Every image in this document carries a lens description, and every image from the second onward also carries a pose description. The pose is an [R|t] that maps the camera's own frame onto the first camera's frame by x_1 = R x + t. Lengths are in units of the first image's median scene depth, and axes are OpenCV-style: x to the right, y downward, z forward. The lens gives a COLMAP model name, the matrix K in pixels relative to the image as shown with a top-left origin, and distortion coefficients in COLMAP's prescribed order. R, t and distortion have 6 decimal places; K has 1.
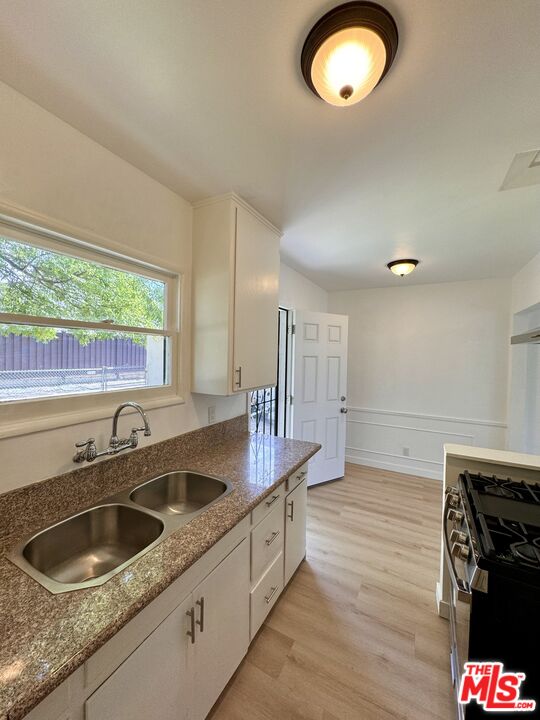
lens RADIAL K [[287.6, 0, 270.0], [0, 287.6, 360.0], [0, 0, 1]] dist [-0.000550, -0.000407]
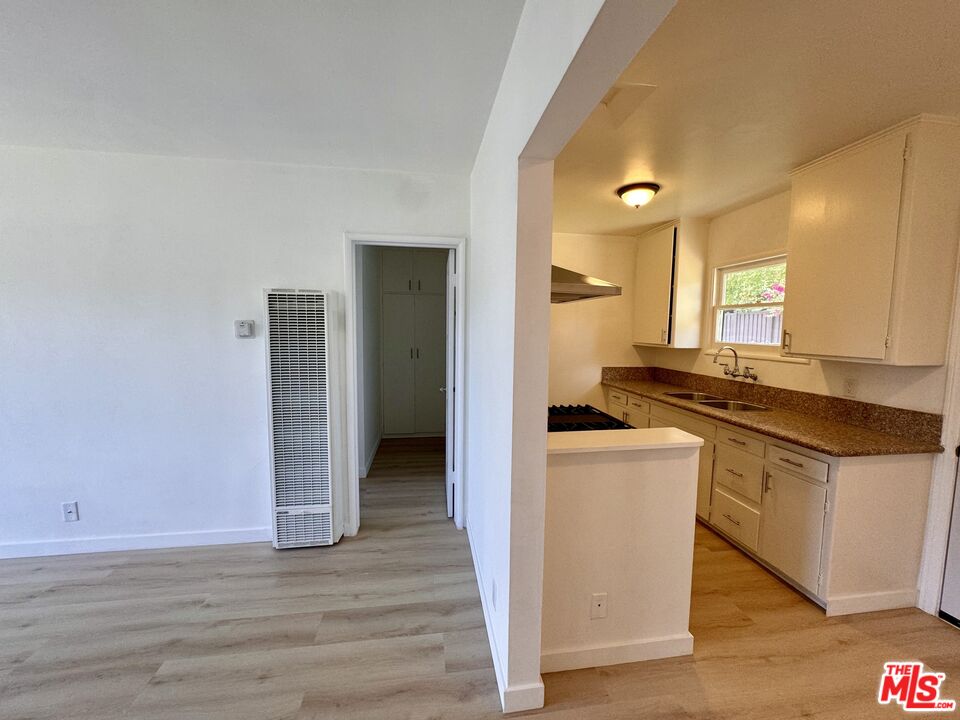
lens RADIAL K [[383.5, 0, 480.0], [0, 383.5, 360.0], [0, 0, 1]] dist [-0.000550, -0.000407]
pose [[-0.803034, 0.023488, -0.595470, 1.586683], [-0.039172, 0.994982, 0.092072, 0.045650], [0.594645, 0.097262, -0.798084, 1.416057]]
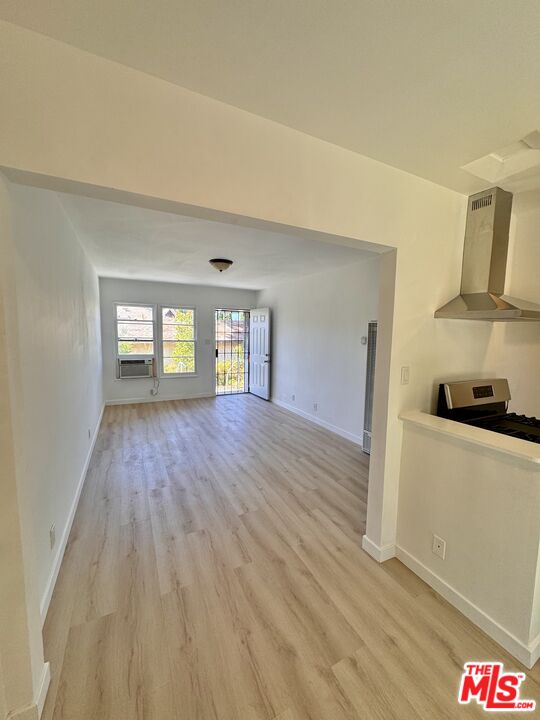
lens RADIAL K [[287.6, 0, 270.0], [0, 287.6, 360.0], [0, 0, 1]] dist [-0.000550, -0.000407]
pose [[-0.815050, -0.087905, 0.572684, 0.795865], [-0.019666, 0.992051, 0.124287, -0.009453], [-0.579057, 0.090038, -0.810300, 1.936310]]
